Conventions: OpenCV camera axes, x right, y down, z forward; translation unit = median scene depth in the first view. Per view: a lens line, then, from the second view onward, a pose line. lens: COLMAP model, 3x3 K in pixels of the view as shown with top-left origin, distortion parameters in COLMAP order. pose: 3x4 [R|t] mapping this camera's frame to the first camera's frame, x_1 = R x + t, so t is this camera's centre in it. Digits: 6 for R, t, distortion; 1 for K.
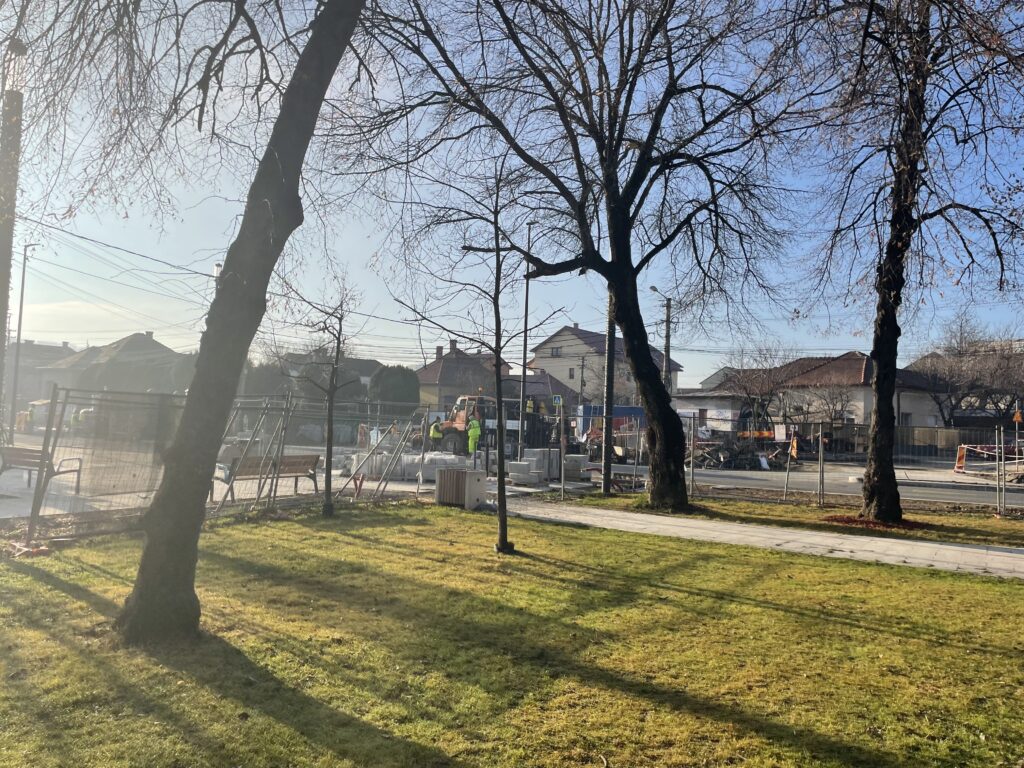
lens RADIAL K [[773.3, 0, 514.1], [0, 773.3, 383.7], [0, 0, 1]] dist [0.111173, -0.141242]
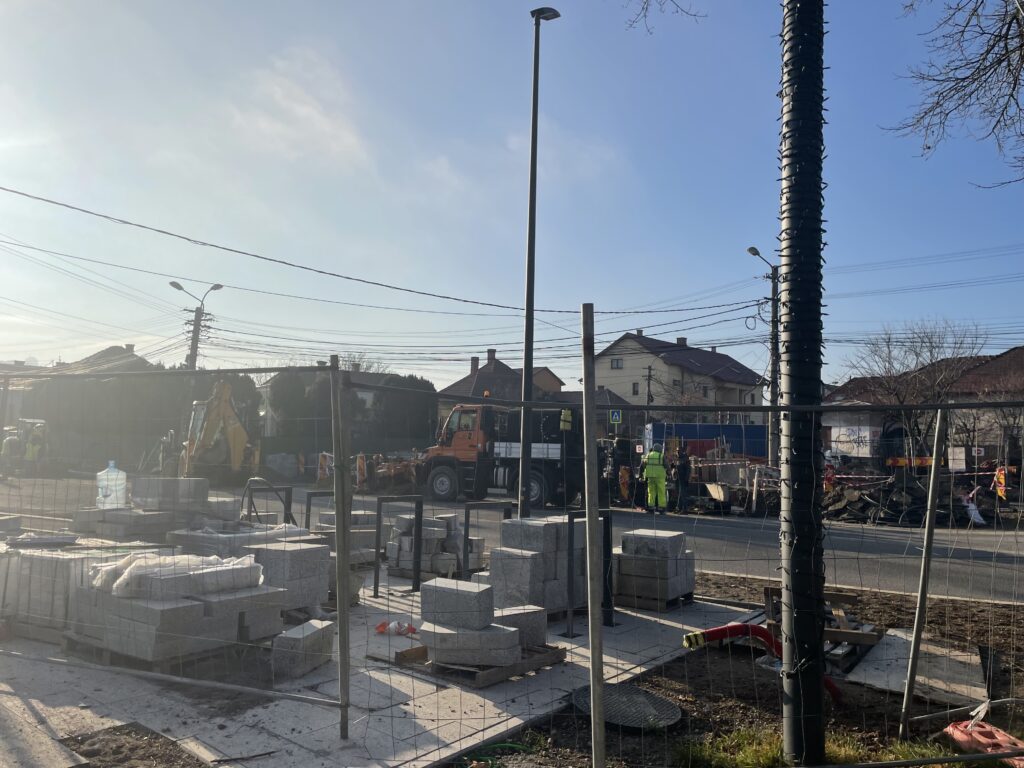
lens RADIAL K [[773.3, 0, 514.1], [0, 773.3, 383.7], [0, 0, 1]] dist [0.111173, -0.141242]
pose [[0.996565, -0.016884, -0.081074, 0.020398], [0.014143, 0.999313, -0.034268, 0.014759], [0.081597, 0.033004, 0.996119, 0.273054]]
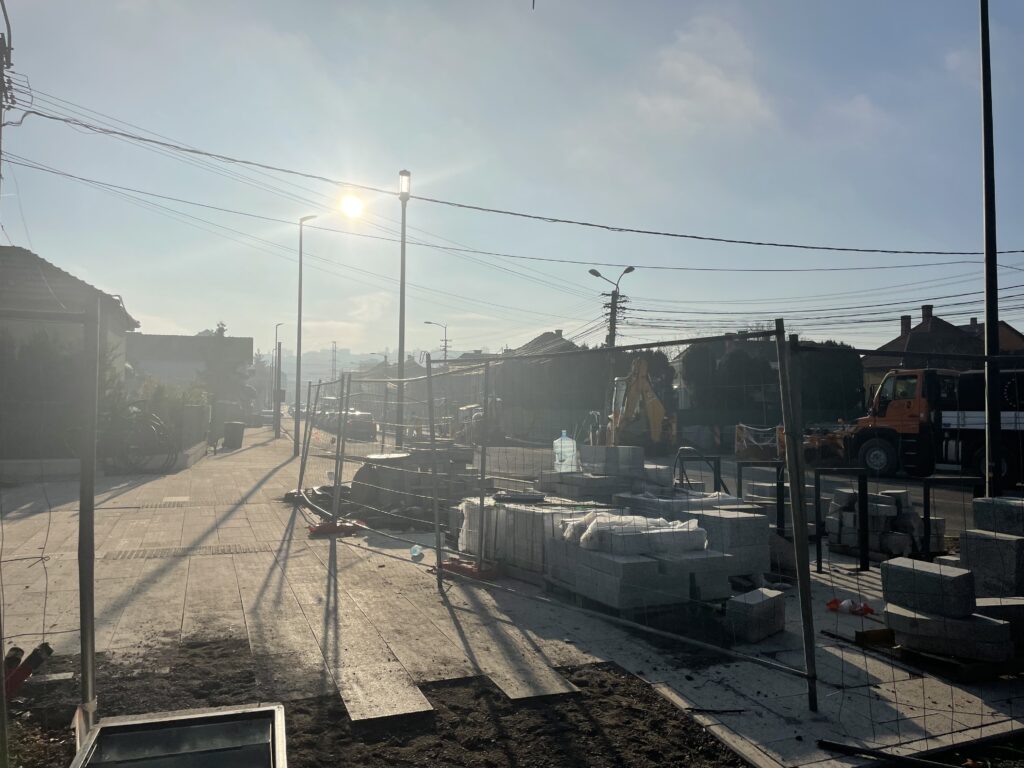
lens RADIAL K [[773.3, 0, 514.1], [0, 773.3, 383.7], [0, 0, 1]] dist [0.111173, -0.141242]
pose [[0.827860, -0.048512, -0.558834, 0.016658], [0.047854, 0.998729, -0.015809, 0.015284], [0.558890, -0.013655, 0.829129, 0.271466]]
